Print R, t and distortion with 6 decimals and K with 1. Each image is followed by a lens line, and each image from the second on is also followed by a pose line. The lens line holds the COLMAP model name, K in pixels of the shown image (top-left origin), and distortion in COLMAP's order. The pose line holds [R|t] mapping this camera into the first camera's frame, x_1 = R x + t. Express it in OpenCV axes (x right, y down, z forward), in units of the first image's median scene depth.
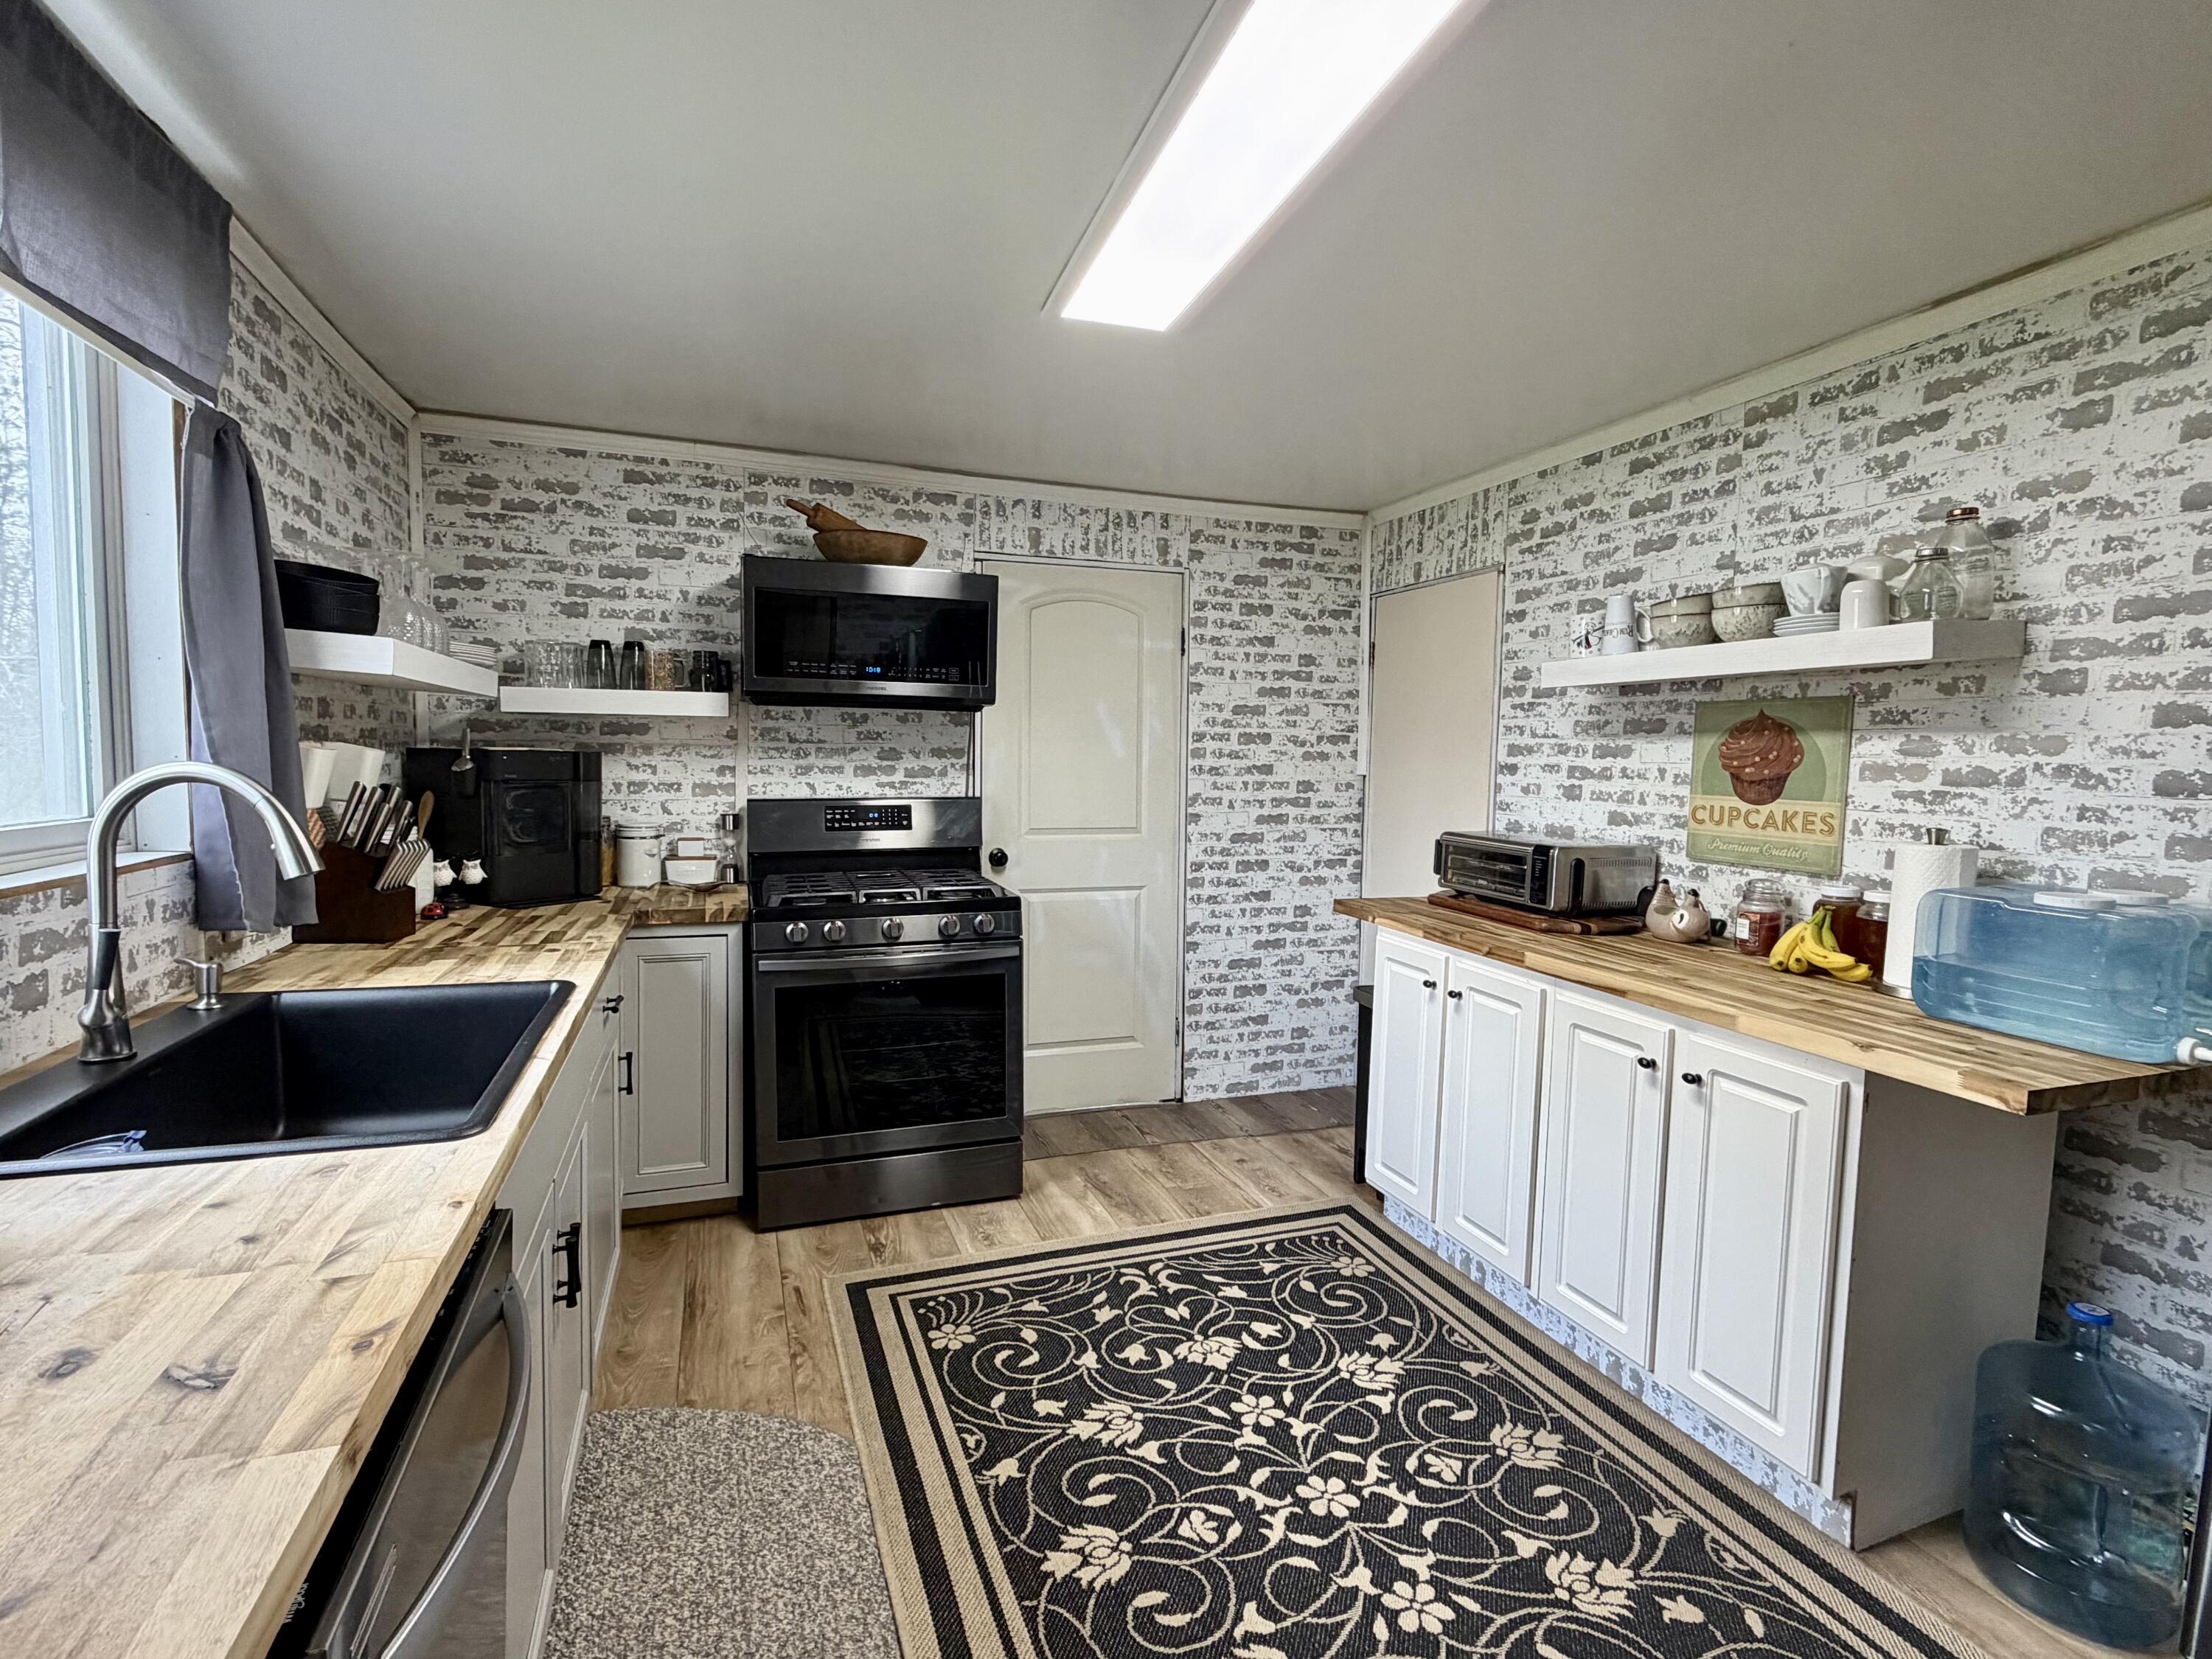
lens RADIAL K [[1060.0, 0, 1111.0], [0, 1060.0, 827.7], [0, 0, 1]] dist [-0.004622, 0.001023]
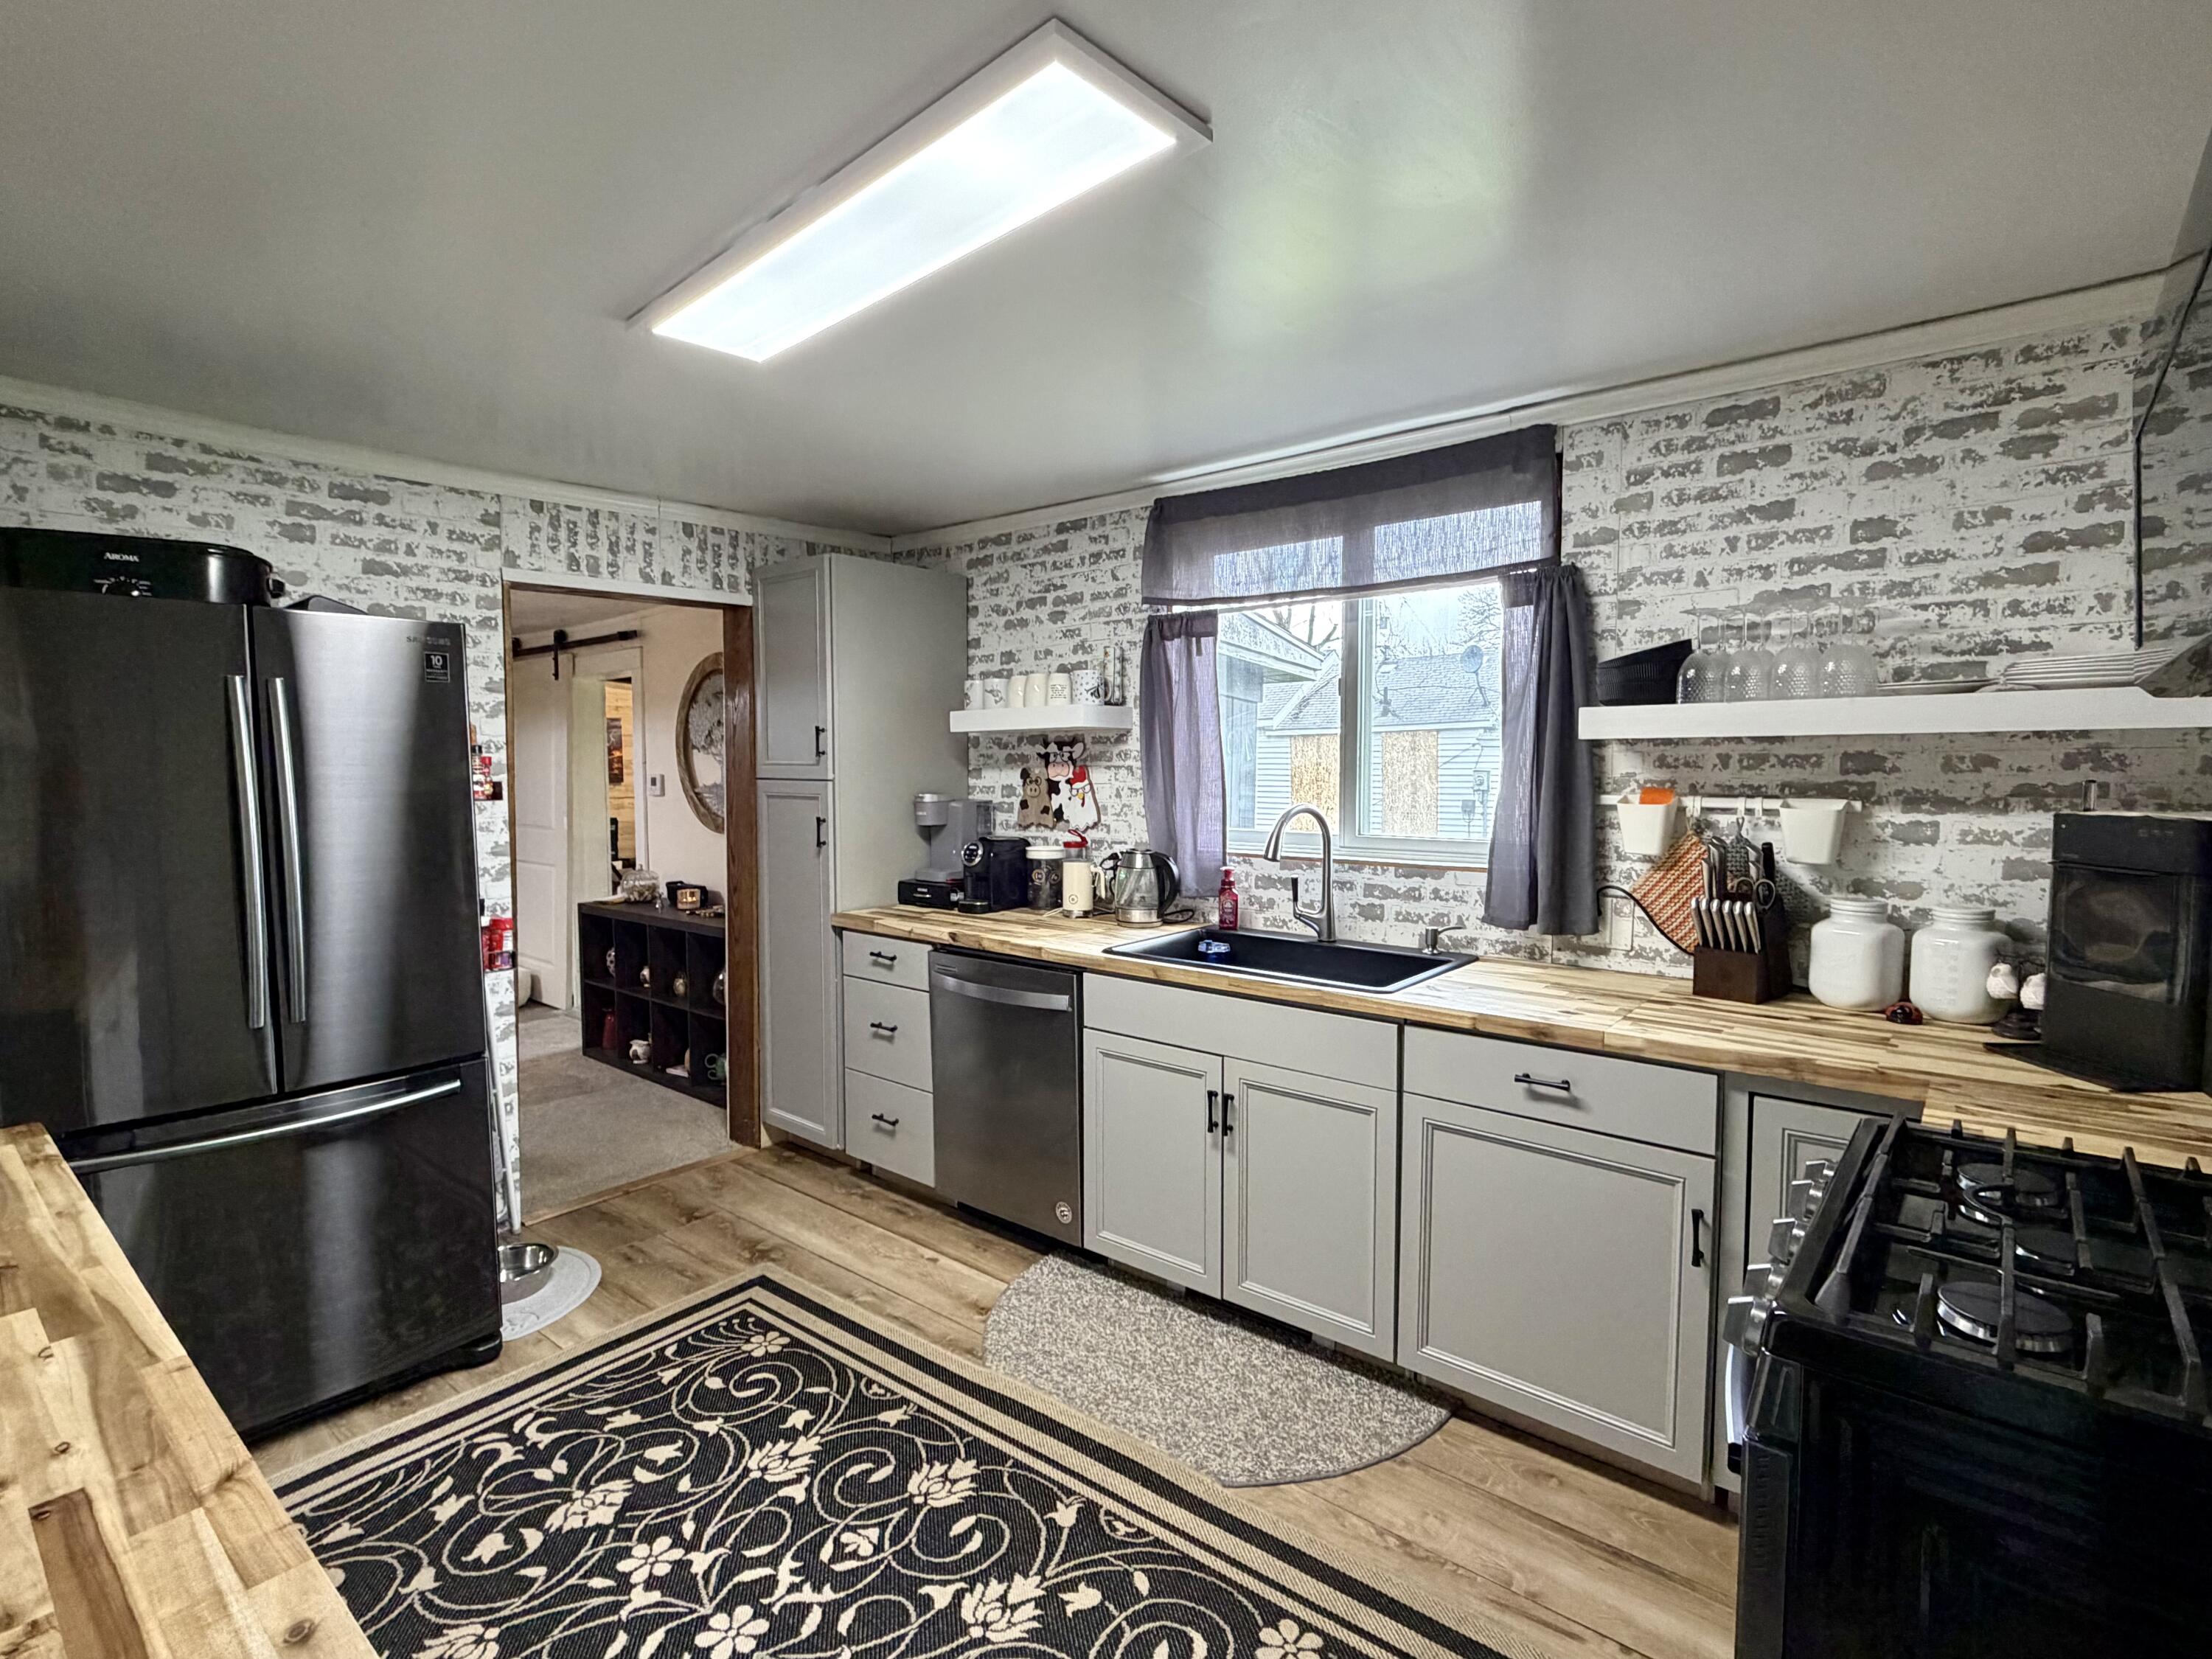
lens RADIAL K [[1060.0, 0, 1107.3], [0, 1060.0, 829.1], [0, 0, 1]] dist [-0.004622, 0.001023]
pose [[-0.864918, 0.011378, -0.501784, 0.295012], [-0.048238, 0.993231, 0.105669, -0.121375], [0.499589, 0.115600, -0.858514, 1.468432]]
